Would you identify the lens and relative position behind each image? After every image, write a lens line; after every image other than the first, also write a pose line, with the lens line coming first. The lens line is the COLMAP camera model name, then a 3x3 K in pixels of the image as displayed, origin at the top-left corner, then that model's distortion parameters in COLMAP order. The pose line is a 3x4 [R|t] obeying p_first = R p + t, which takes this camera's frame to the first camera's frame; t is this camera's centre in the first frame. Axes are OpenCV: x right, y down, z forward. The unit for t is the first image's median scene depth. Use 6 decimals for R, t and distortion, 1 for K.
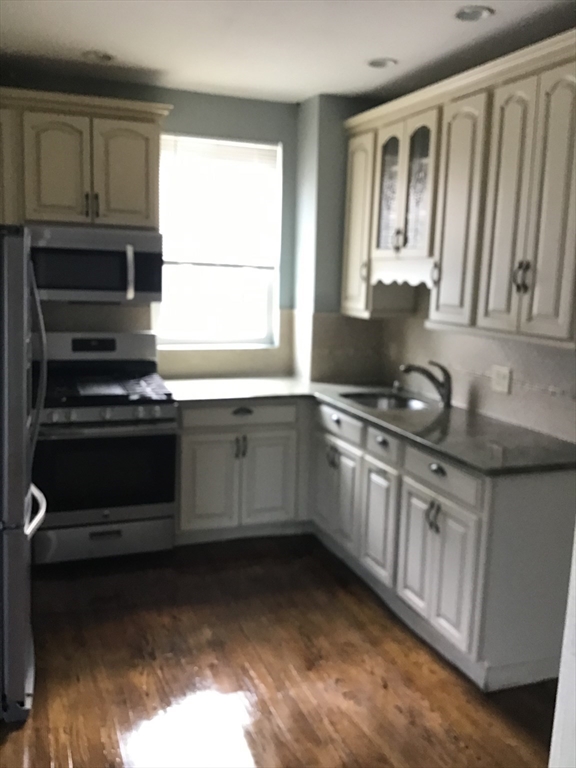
lens RADIAL K [[689.1, 0, 288.0], [0, 689.1, 384.0], [0, 0, 1]] dist [0.104921, -0.191702]
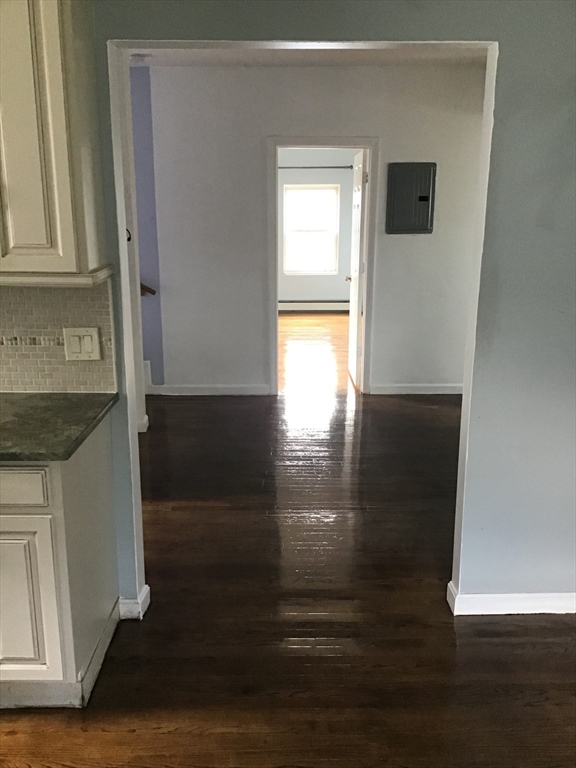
lens RADIAL K [[689.1, 0, 288.0], [0, 689.1, 384.0], [0, 0, 1]] dist [0.104921, -0.191702]
pose [[0.359372, -0.271990, 0.892677, -0.280406], [0.151748, 0.960883, 0.231682, -0.089360], [-0.920774, 0.052202, 0.386588, 0.446054]]
